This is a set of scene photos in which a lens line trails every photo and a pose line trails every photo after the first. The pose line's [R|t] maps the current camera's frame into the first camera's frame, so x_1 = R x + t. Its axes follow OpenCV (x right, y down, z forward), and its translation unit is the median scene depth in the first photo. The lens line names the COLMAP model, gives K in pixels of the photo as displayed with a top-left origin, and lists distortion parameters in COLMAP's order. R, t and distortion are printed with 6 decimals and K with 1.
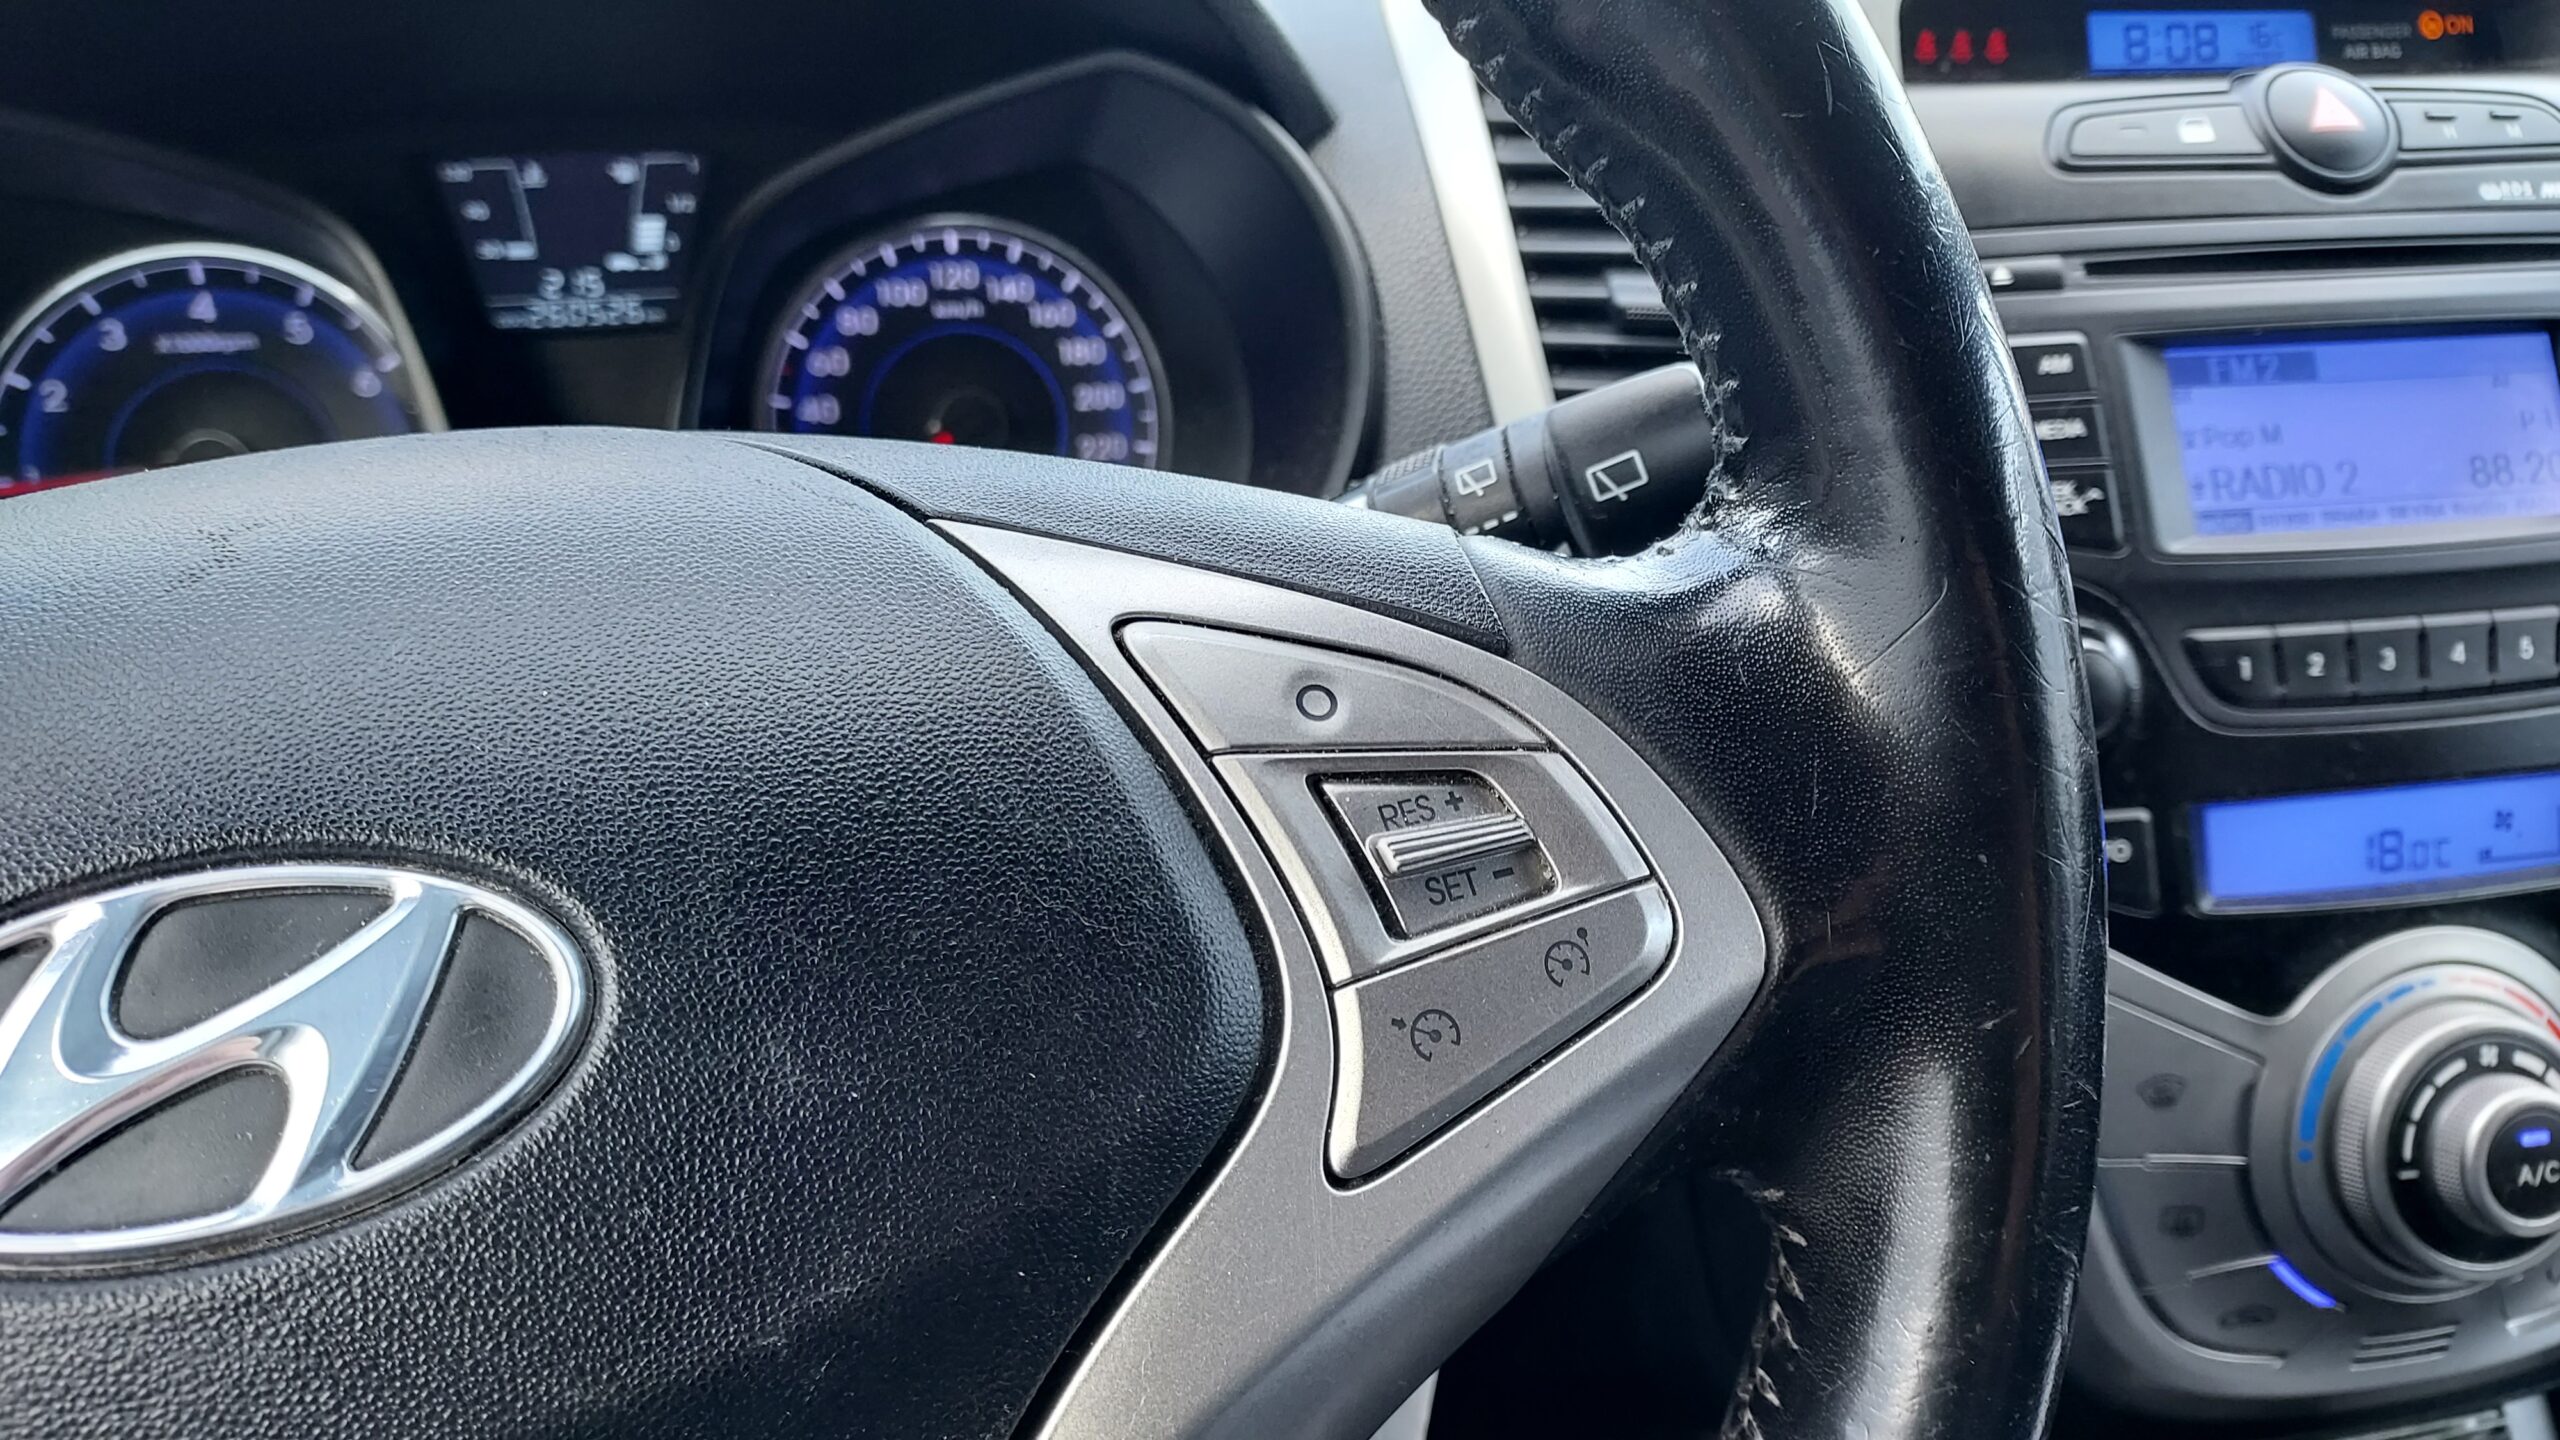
lens RADIAL K [[1872.3, 0, 1280.0], [0, 1872.3, 720.0], [0, 0, 1]] dist [-0.070129, 0.069769]
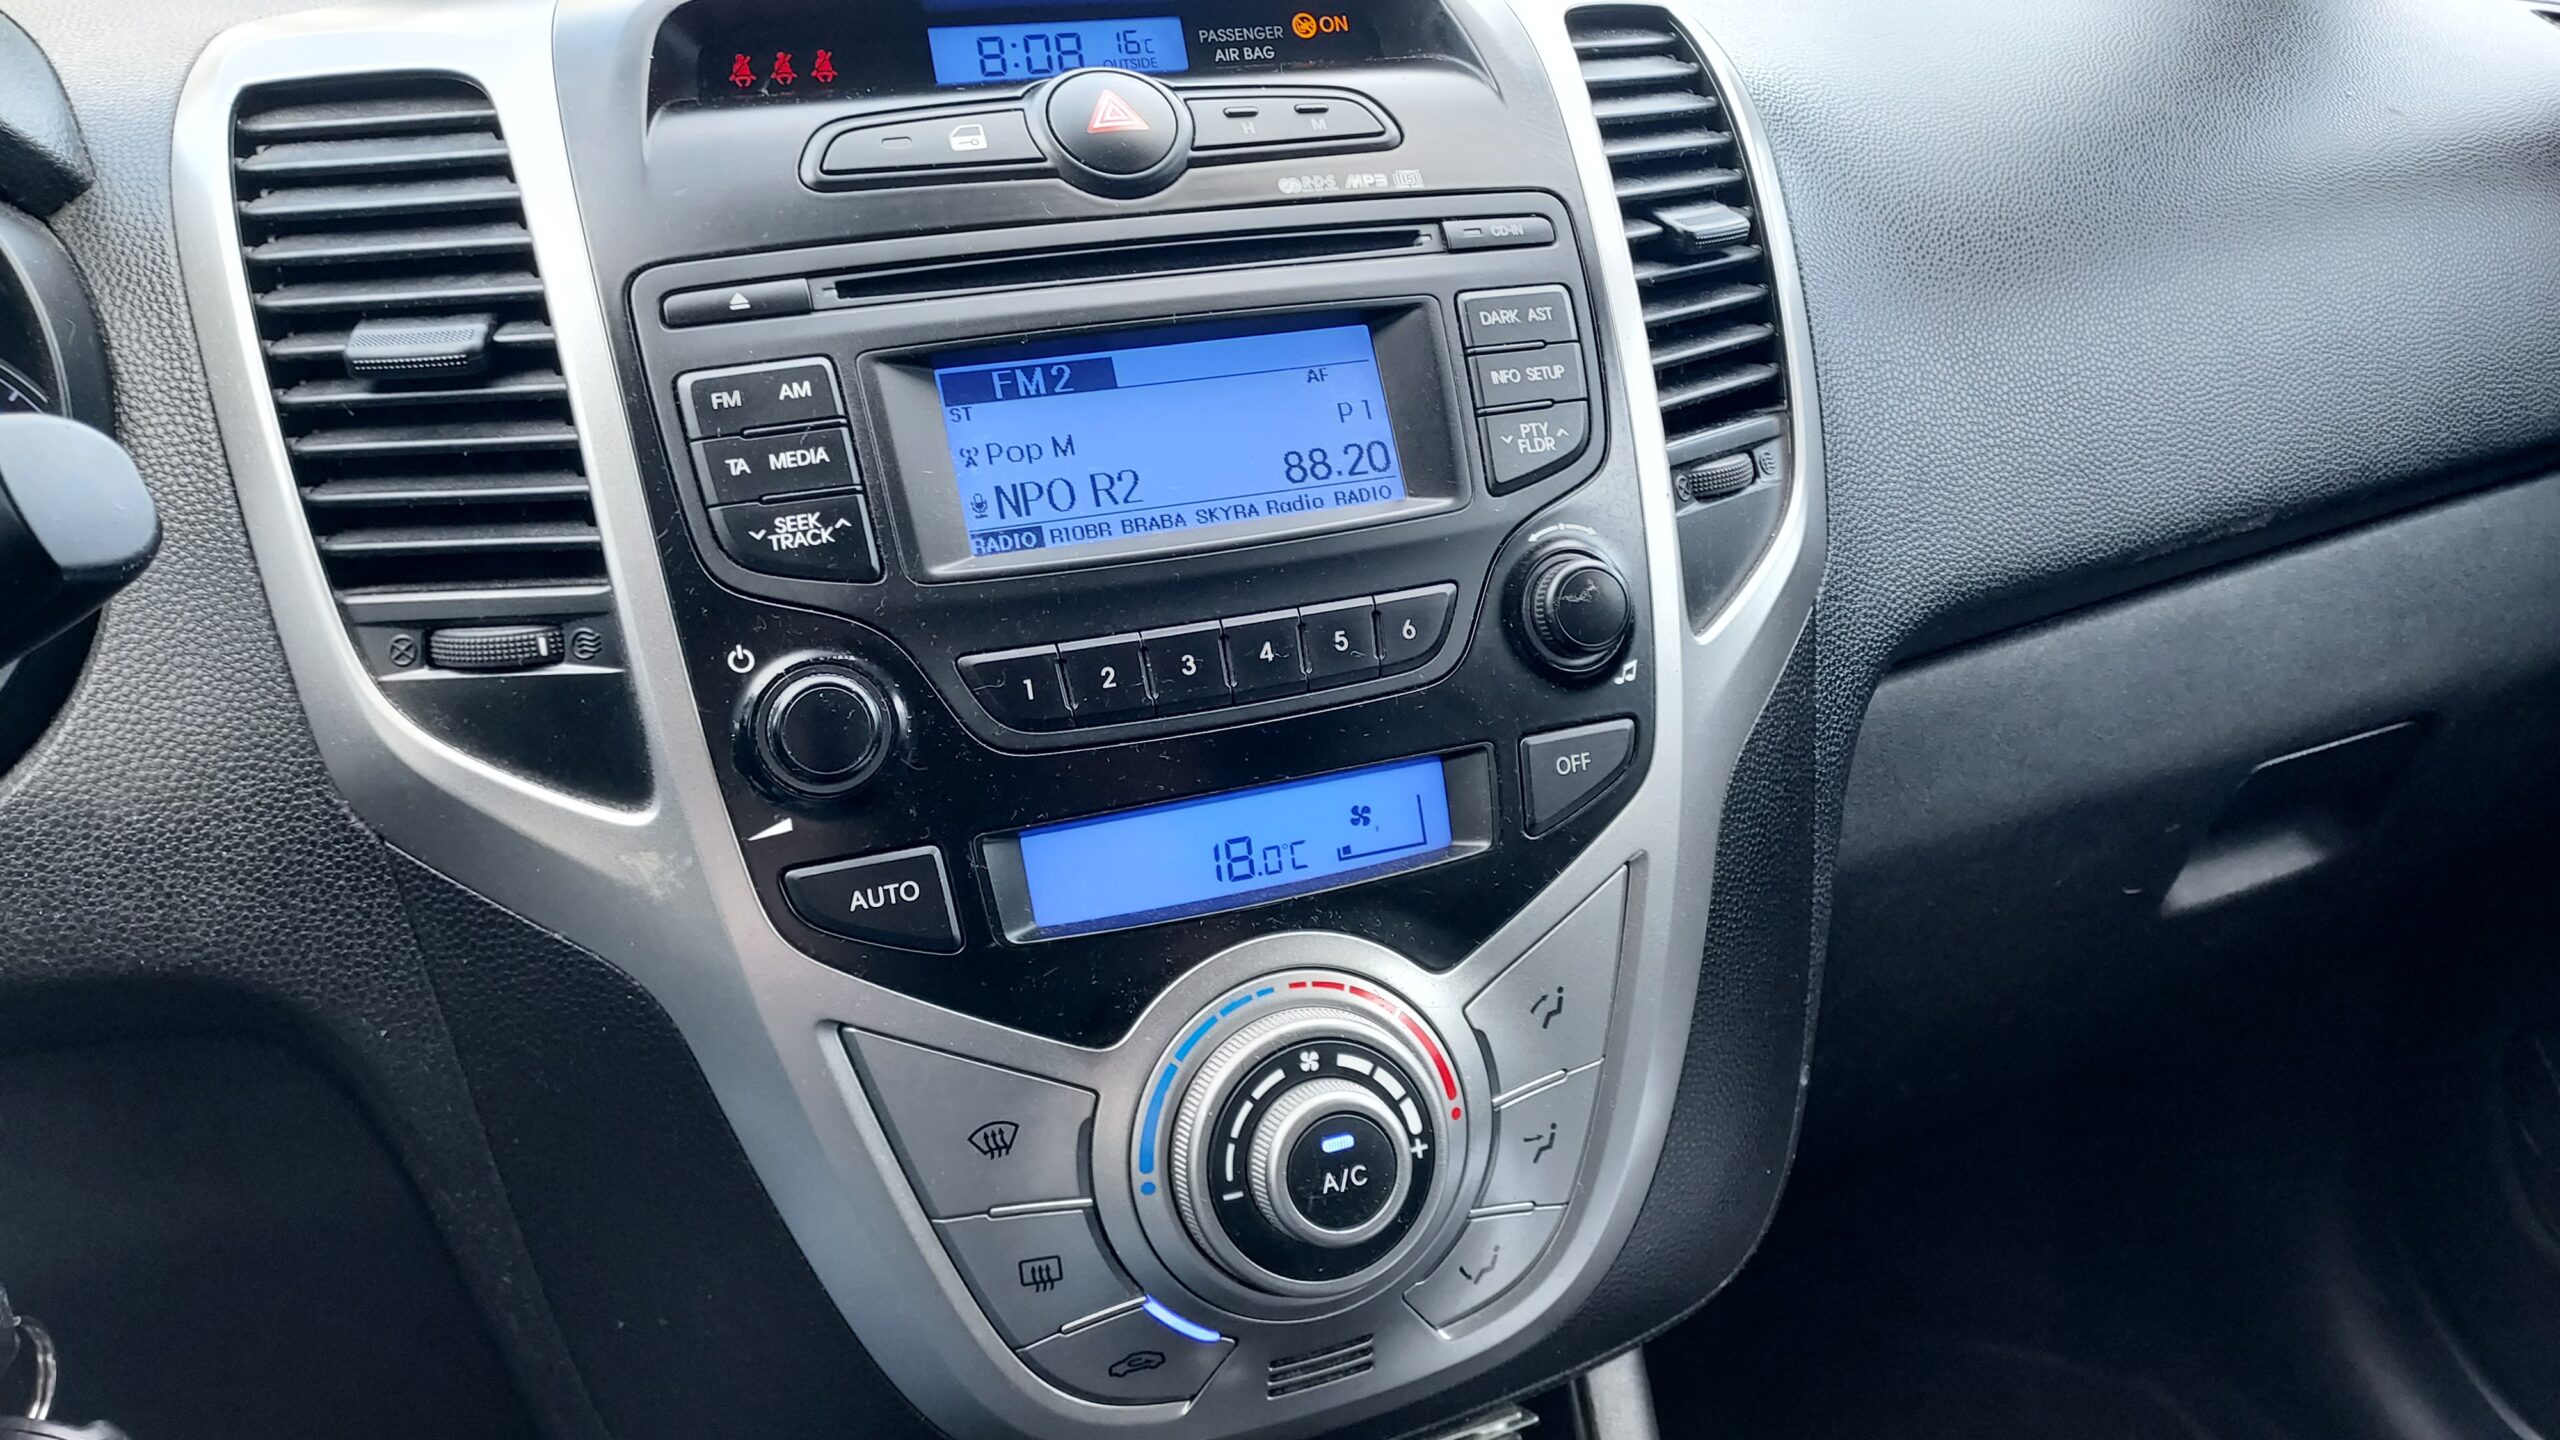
lens RADIAL K [[1807.9, 0, 1280.0], [0, 1807.9, 720.0], [0, 0, 1]] dist [0.056107, -0.006305]
pose [[0.986412, -0.093790, 0.134891, 0.510272], [0.098336, 0.994775, -0.027425, 0.026501], [-0.131614, 0.040317, 0.990481, 0.043079]]
